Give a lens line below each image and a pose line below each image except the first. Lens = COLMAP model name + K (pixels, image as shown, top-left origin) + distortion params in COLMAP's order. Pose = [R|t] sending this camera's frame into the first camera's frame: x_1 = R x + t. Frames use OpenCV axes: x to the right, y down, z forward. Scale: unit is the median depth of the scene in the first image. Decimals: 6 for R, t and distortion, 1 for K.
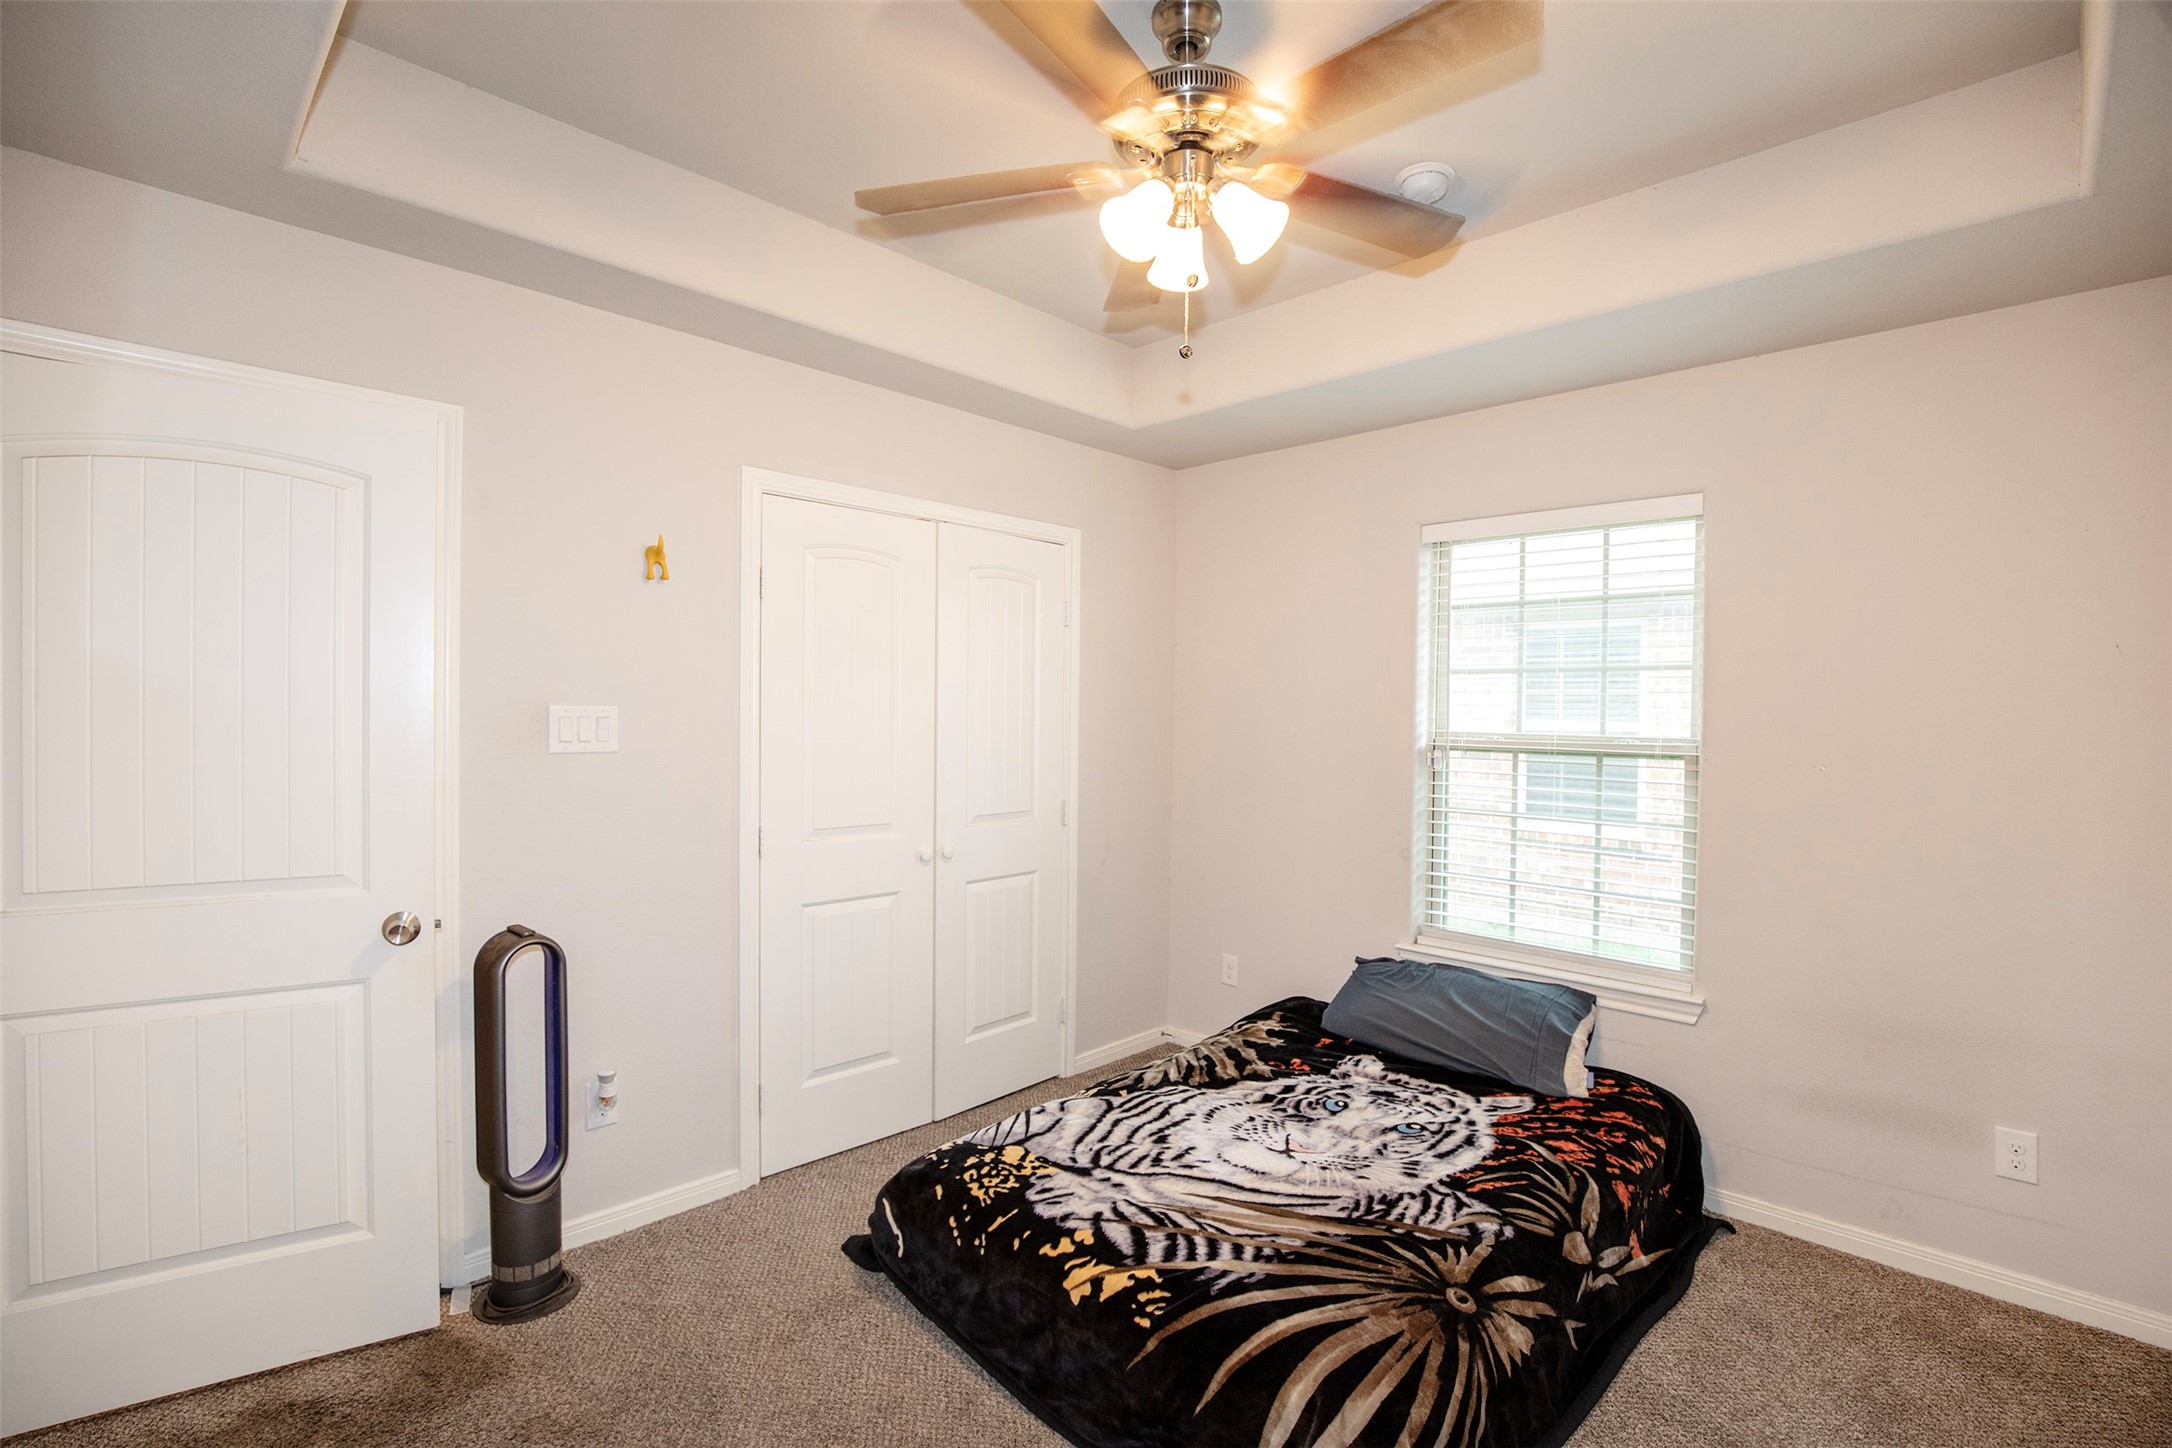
lens RADIAL K [[989.8, 0, 1105.2], [0, 989.8, 717.7], [0, 0, 1]] dist [-0.036851, 0.006932]
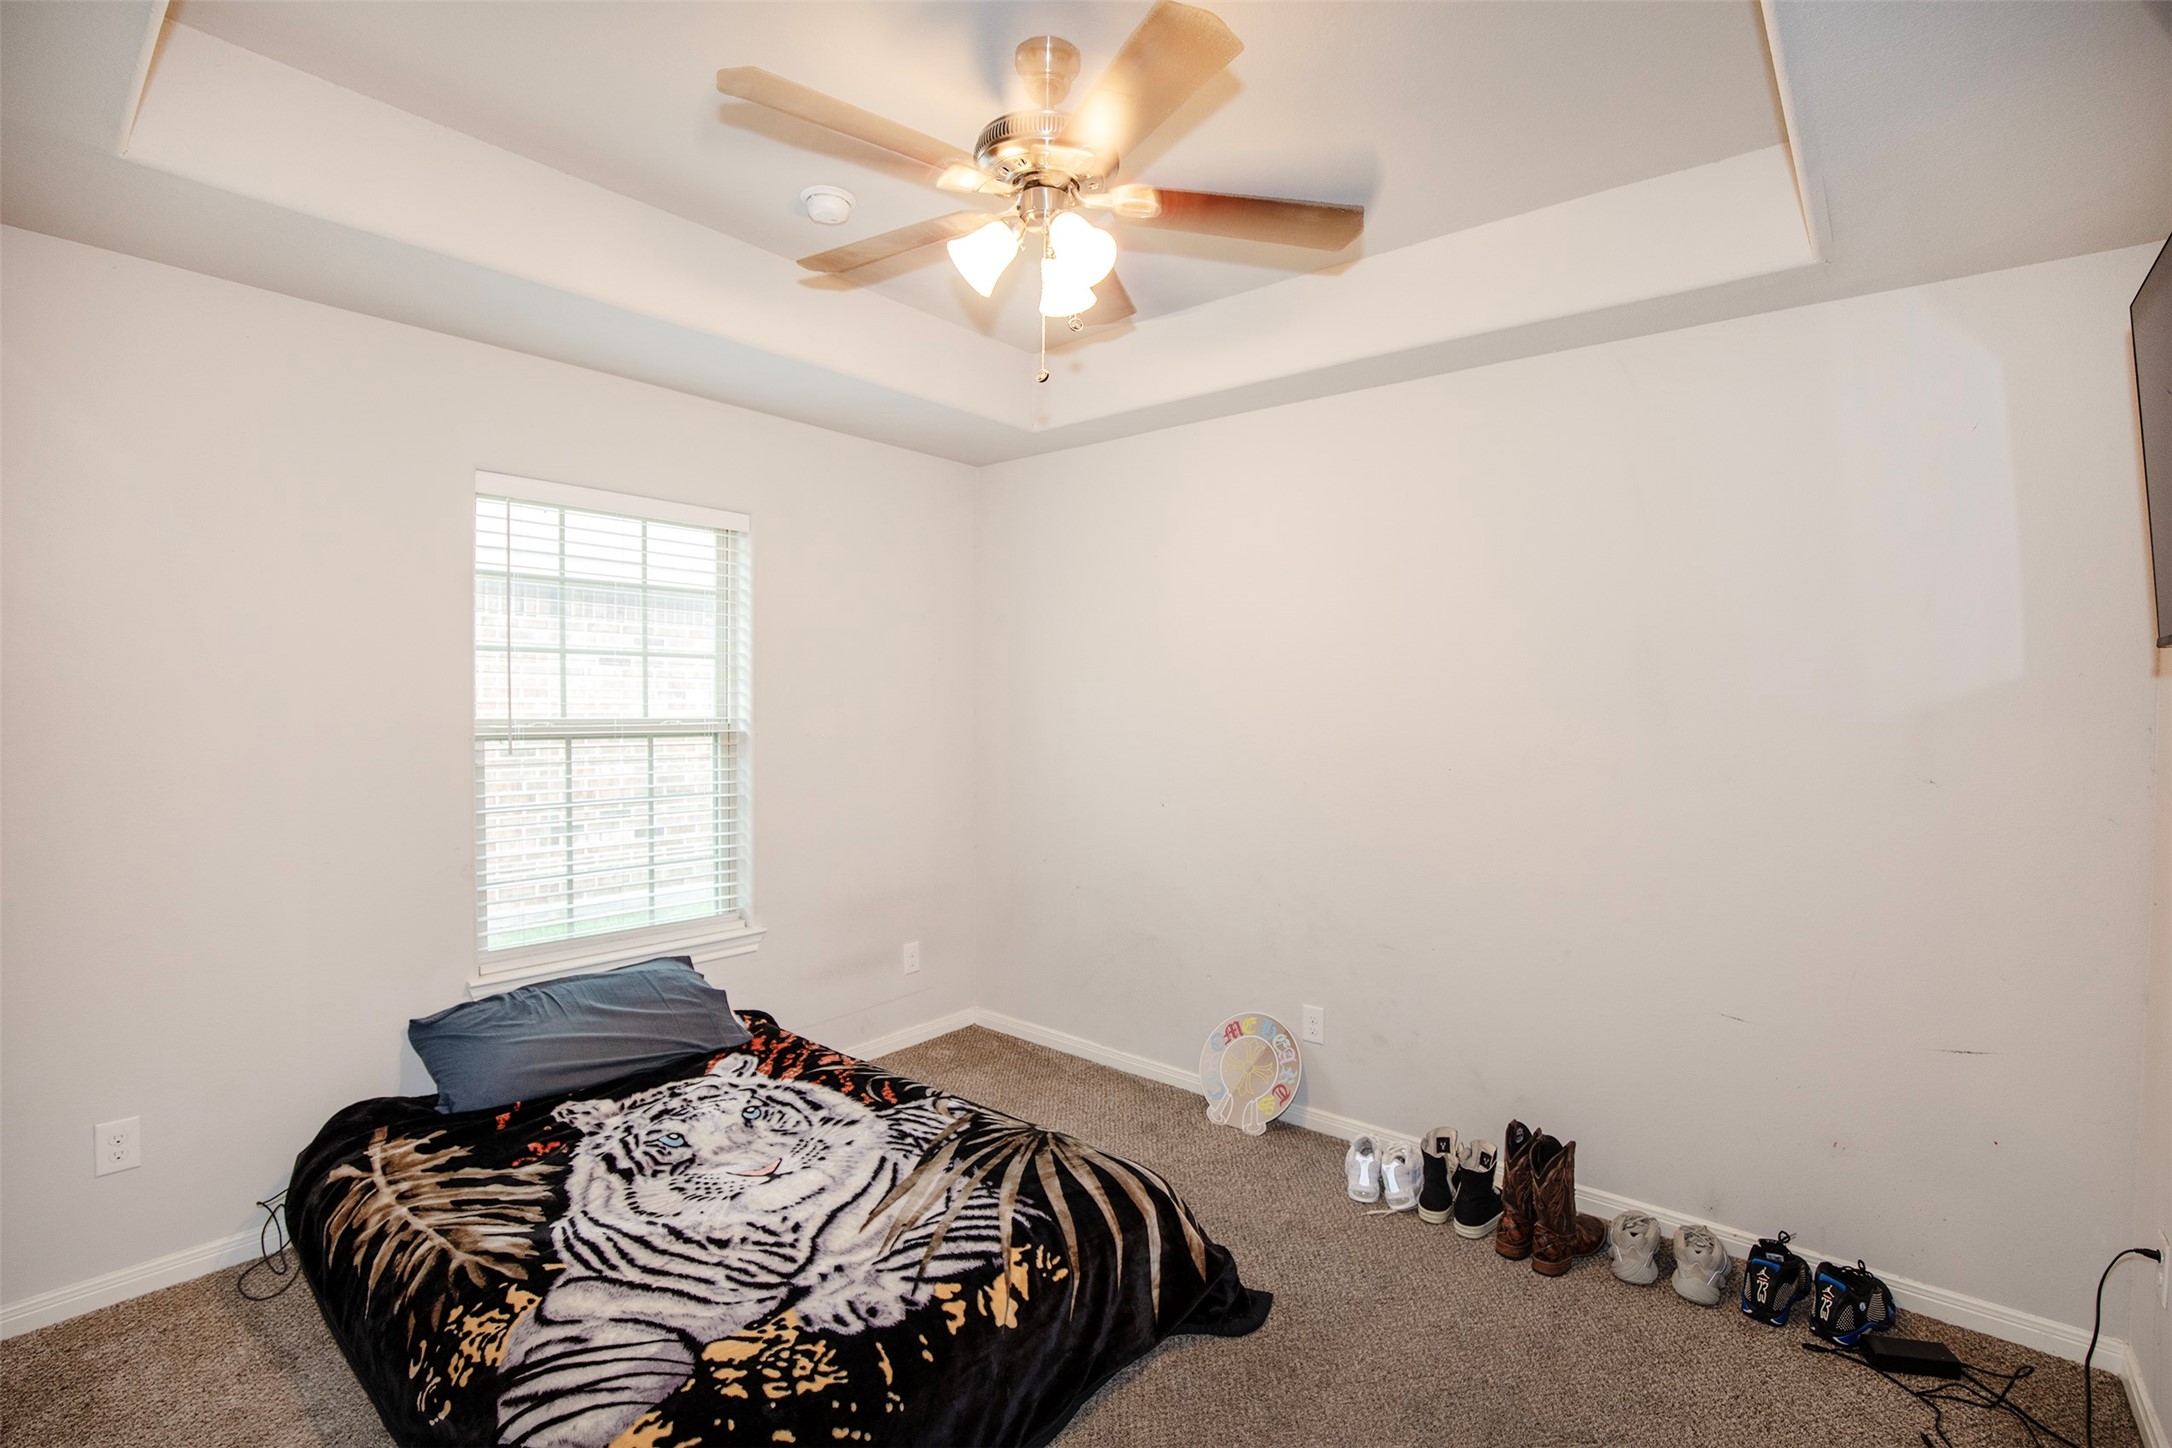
lens RADIAL K [[989.8, 0, 1100.8], [0, 989.8, 721.6], [0, 0, 1]] dist [-0.036851, 0.006932]
pose [[-0.072757, -0.039663, 0.996561, -0.748936], [-0.004853, 0.999211, 0.039414, -0.027882], [-0.997338, -0.001969, -0.072892, 0.757922]]
